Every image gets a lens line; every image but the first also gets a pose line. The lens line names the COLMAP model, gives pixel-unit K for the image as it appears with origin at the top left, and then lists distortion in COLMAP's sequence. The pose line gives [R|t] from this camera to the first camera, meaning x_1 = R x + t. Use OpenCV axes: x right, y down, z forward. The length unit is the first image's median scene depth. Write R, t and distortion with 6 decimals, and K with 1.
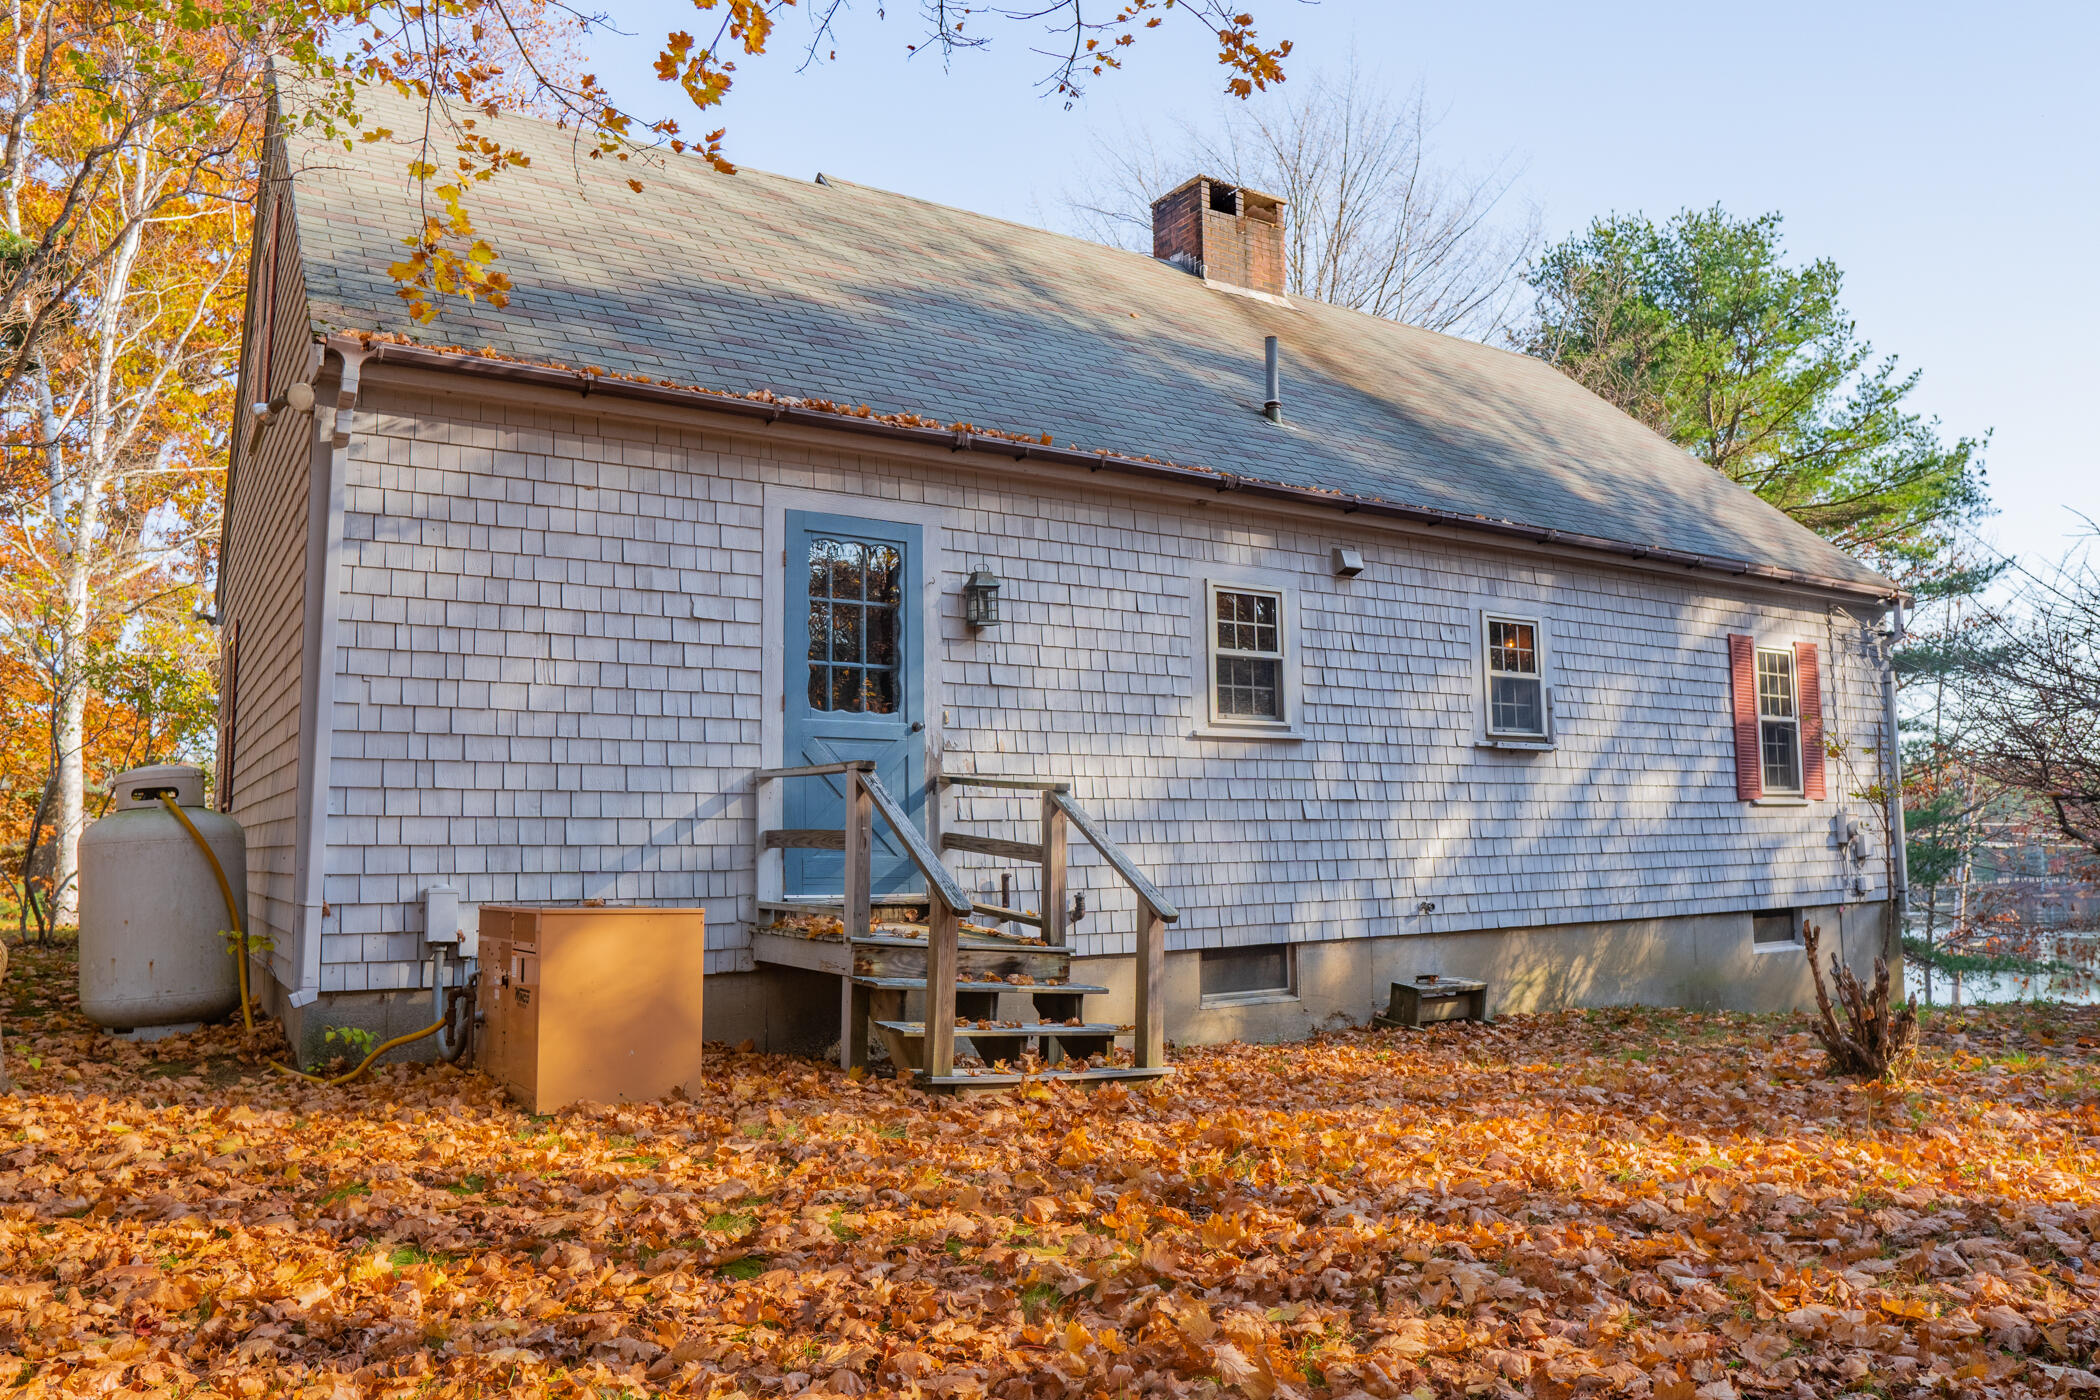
lens RADIAL K [[1552.6, 0, 1050.0], [0, 1552.6, 700.0], [0, 0, 1]] dist [-0.119169, 0.087596]
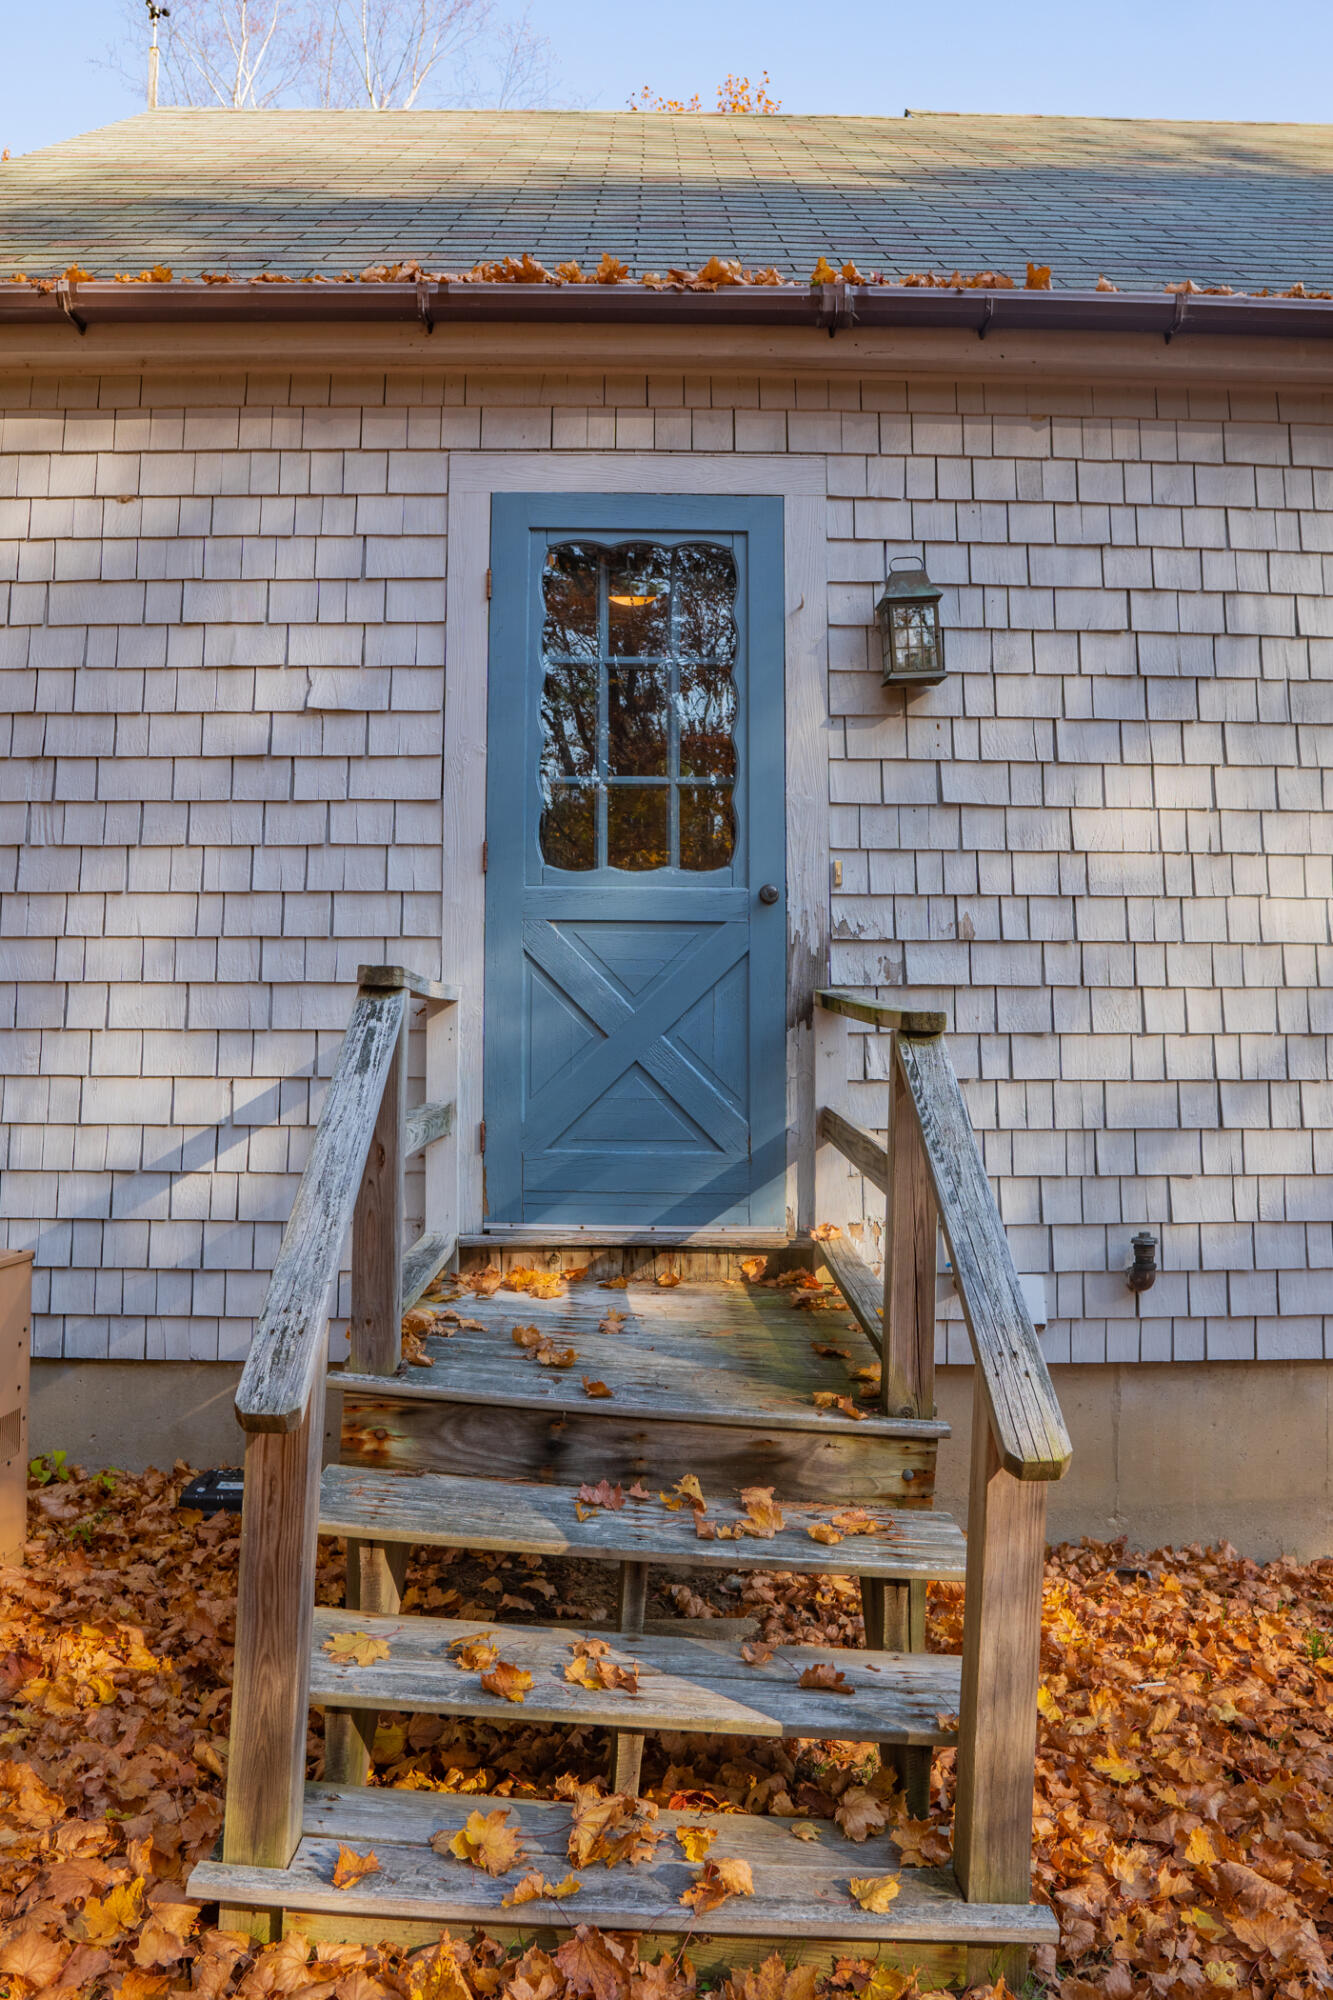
lens RADIAL K [[1478.7, 0, 657.2], [0, 1478.7, 1001.0], [0, 0, 1]] dist [-0.119169, 0.087596]
pose [[0.844521, 0.001344, -0.535521, 0.133810], [0.038102, 0.997312, 0.062590, 0.019442], [0.534165, -0.073263, 0.842200, 0.554375]]
